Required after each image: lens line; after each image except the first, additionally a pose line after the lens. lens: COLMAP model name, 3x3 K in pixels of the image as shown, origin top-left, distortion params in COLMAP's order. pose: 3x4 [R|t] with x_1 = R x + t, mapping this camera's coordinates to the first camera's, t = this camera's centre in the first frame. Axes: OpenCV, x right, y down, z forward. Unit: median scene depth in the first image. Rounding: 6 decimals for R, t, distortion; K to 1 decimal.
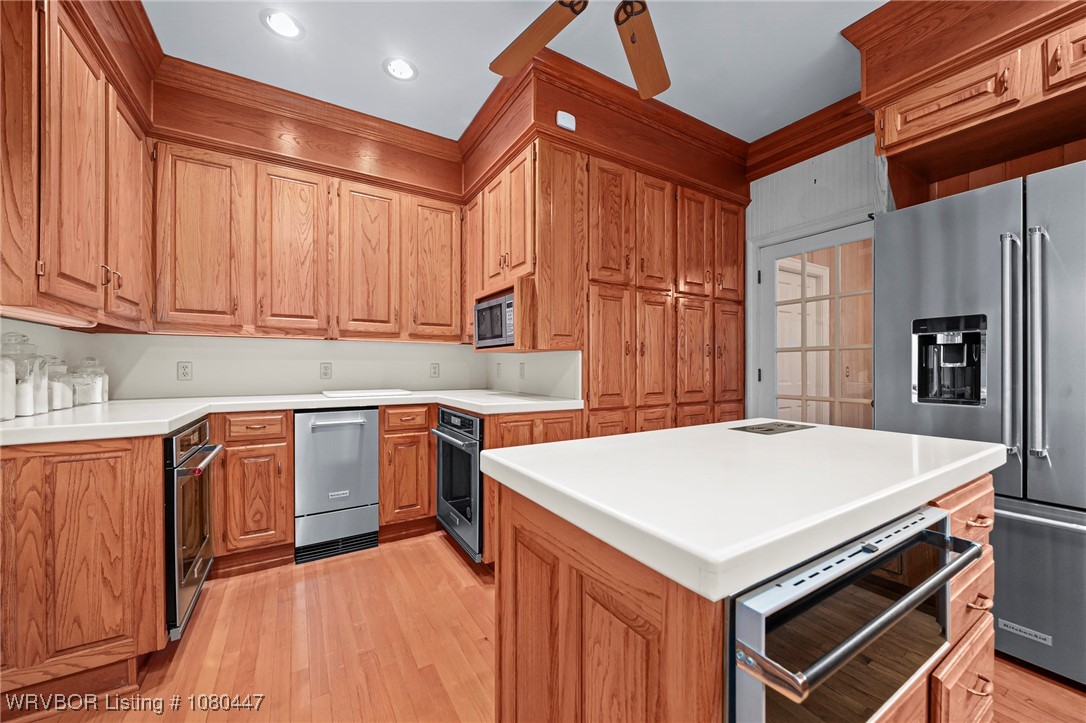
lens RADIAL K [[404.3, 0, 545.4], [0, 404.3, 367.9], [0, 0, 1]] dist [-0.000832, 0.000034]
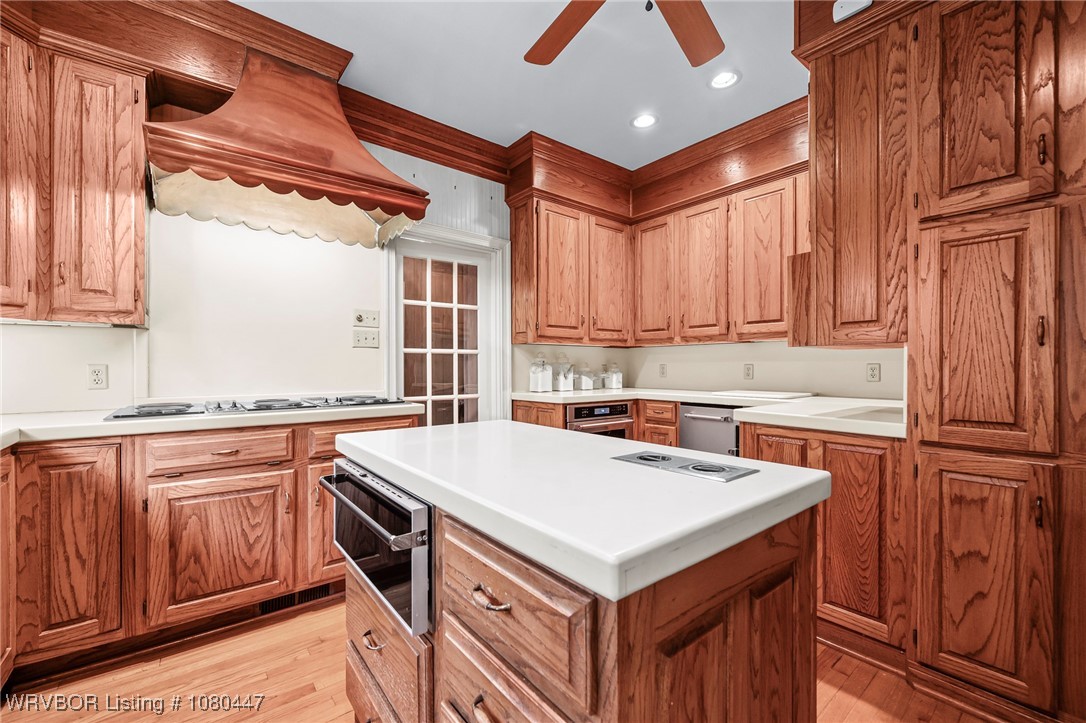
lens RADIAL K [[448.8, 0, 539.5], [0, 448.8, 368.8], [0, 0, 1]] dist [-0.003161, -0.000052]
pose [[0.131993, 0.004228, -0.991242, 0.690245], [-0.001192, 0.999991, 0.004107, -0.005536], [0.991250, 0.000639, 0.131997, 0.367011]]
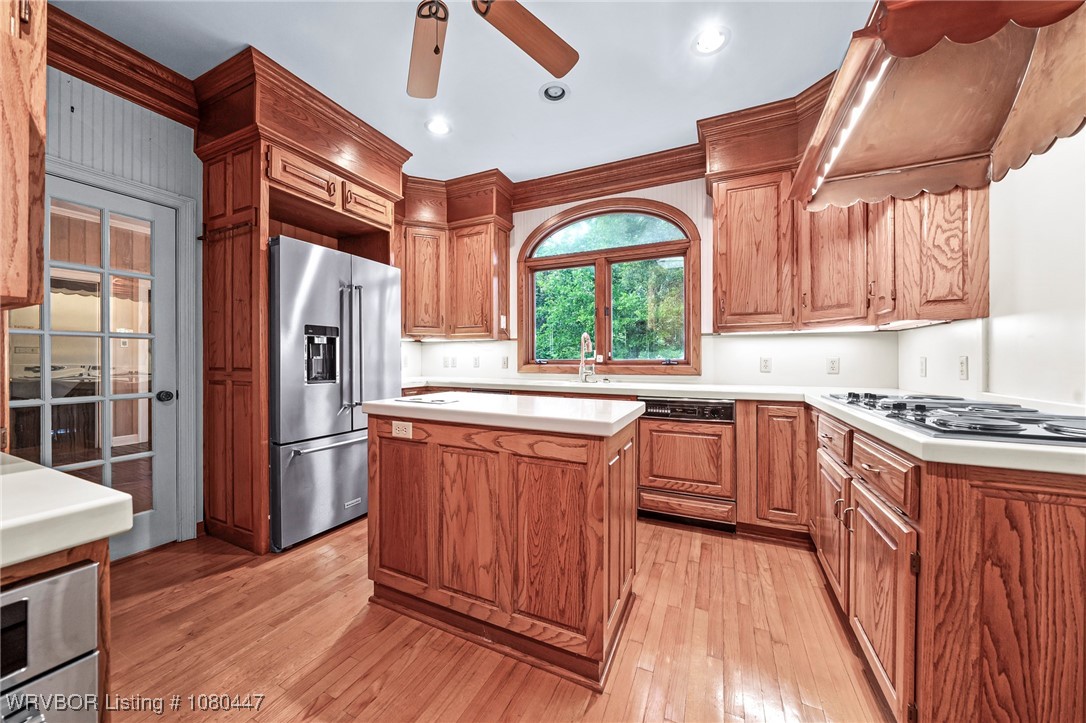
lens RADIAL K [[379.0, 0, 539.2], [0, 379.0, 361.2], [0, 0, 1]] dist [0.000458, 0.000184]
pose [[-0.558032, -0.001616, 0.829818, -0.437643], [-0.002260, 0.999997, 0.000427, 0.002128], [-0.829817, -0.001637, -0.558034, 0.771864]]
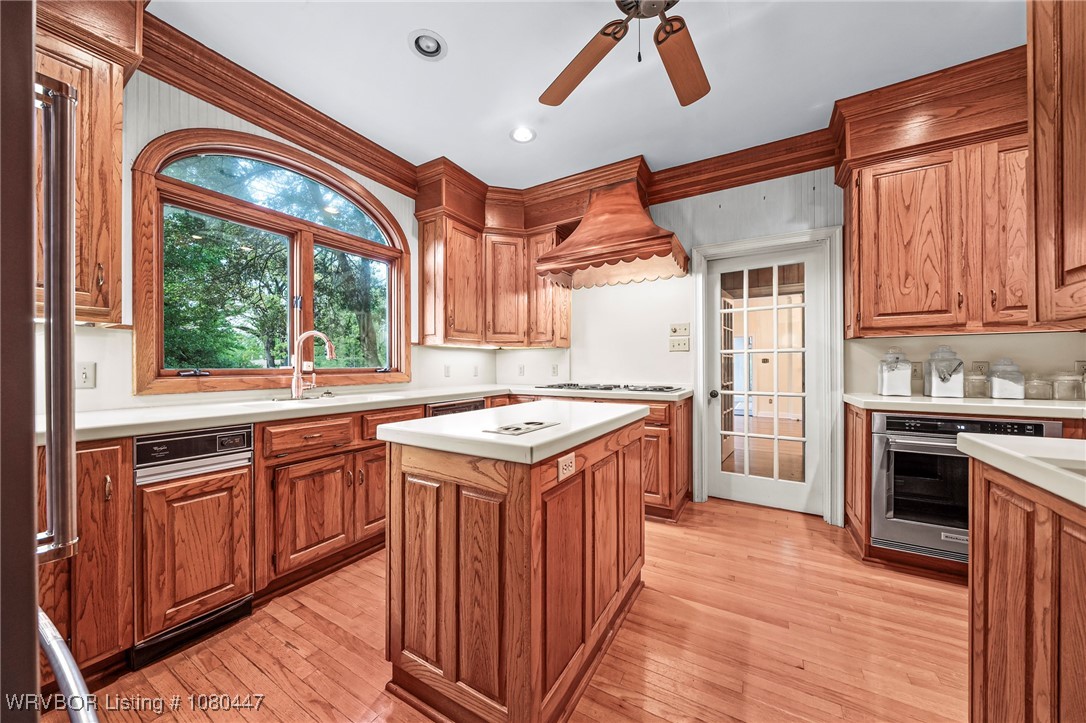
lens RADIAL K [[379.0, 0, 540.2], [0, 379.0, 363.1], [0, 0, 1]] dist [0.000458, 0.000184]
pose [[-0.882473, 0.000687, -0.470363, 0.532706], [0.003427, 0.999982, -0.004969, -0.008378], [0.470351, -0.005997, -0.882459, 1.028562]]
